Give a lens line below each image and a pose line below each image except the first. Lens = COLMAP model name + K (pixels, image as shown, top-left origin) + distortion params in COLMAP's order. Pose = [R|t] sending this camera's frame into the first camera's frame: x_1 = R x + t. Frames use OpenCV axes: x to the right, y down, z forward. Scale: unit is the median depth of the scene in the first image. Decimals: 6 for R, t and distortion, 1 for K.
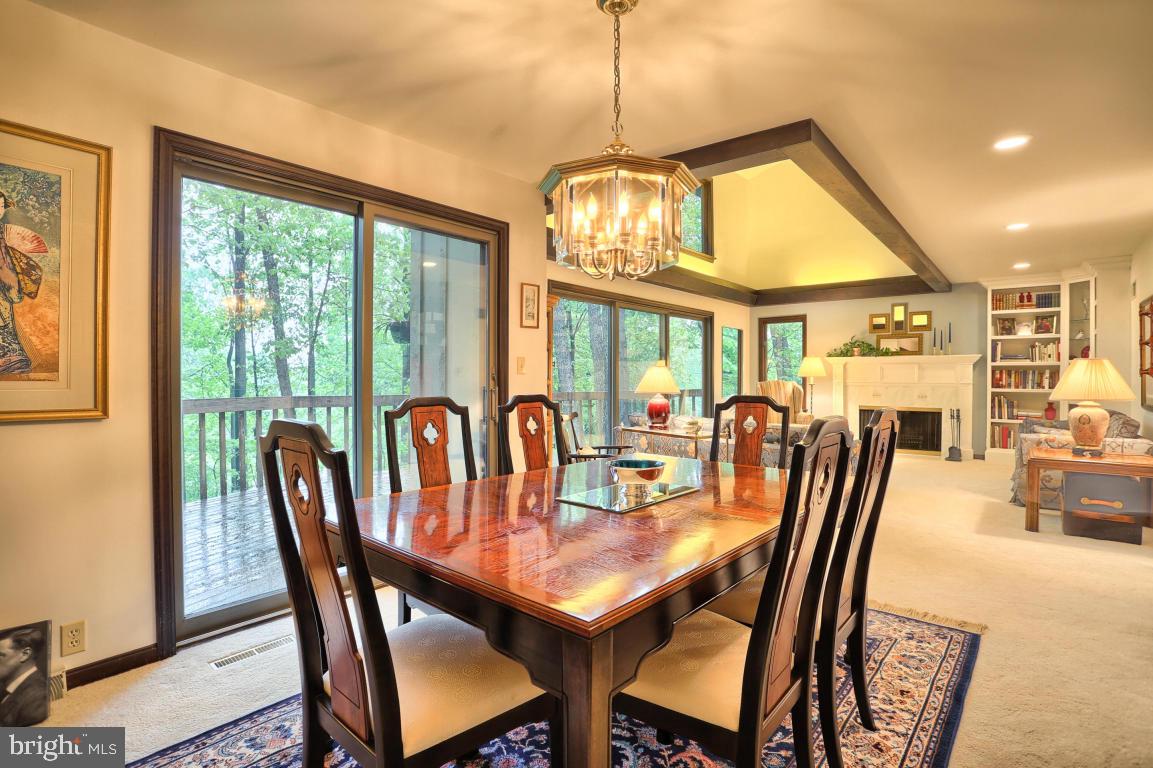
lens RADIAL K [[562.3, 0, 570.6], [0, 562.3, 380.4], [0, 0, 1]] dist [-0.045496, 0.011956]
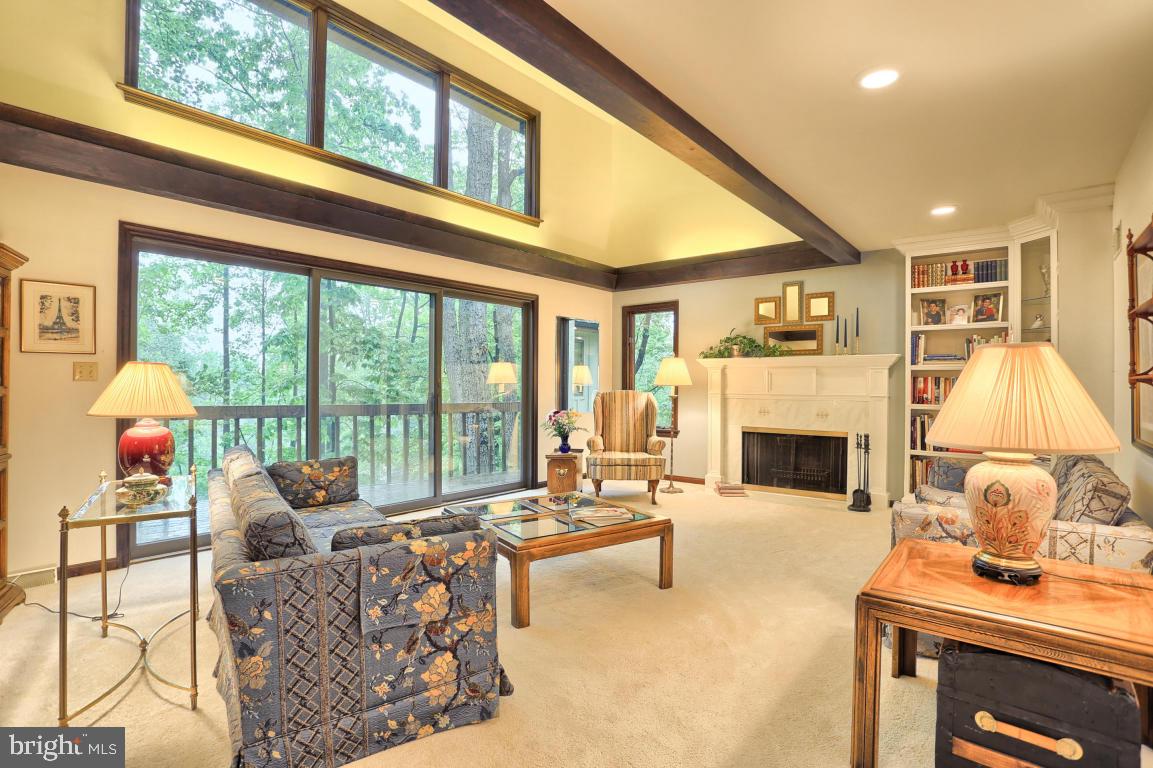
lens RADIAL K [[562.3, 0, 586.5], [0, 562.3, 382.9], [0, 0, 1]] dist [-0.045496, 0.011956]
pose [[0.999601, 0.003708, 0.028006, 0.353902], [-0.003411, 0.999938, -0.010633, -0.002744], [-0.028044, 0.010533, 0.999551, 0.338829]]
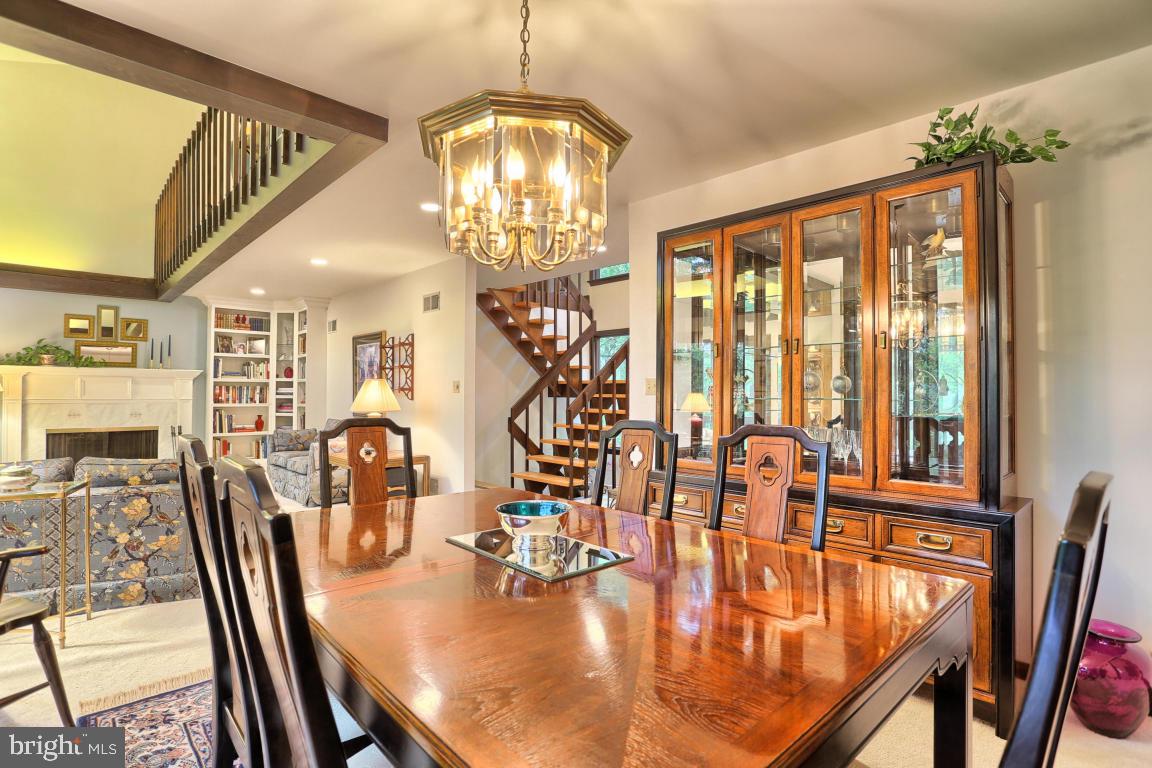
lens RADIAL K [[561.8, 0, 574.1], [0, 561.8, 379.7], [0, 0, 1]] dist [-0.045496, 0.011956]
pose [[0.107095, 0.021534, 0.994016, -0.184776], [0.004050, 0.999748, -0.022094, -0.004660], [-0.994241, 0.006392, 0.106981, 0.223640]]
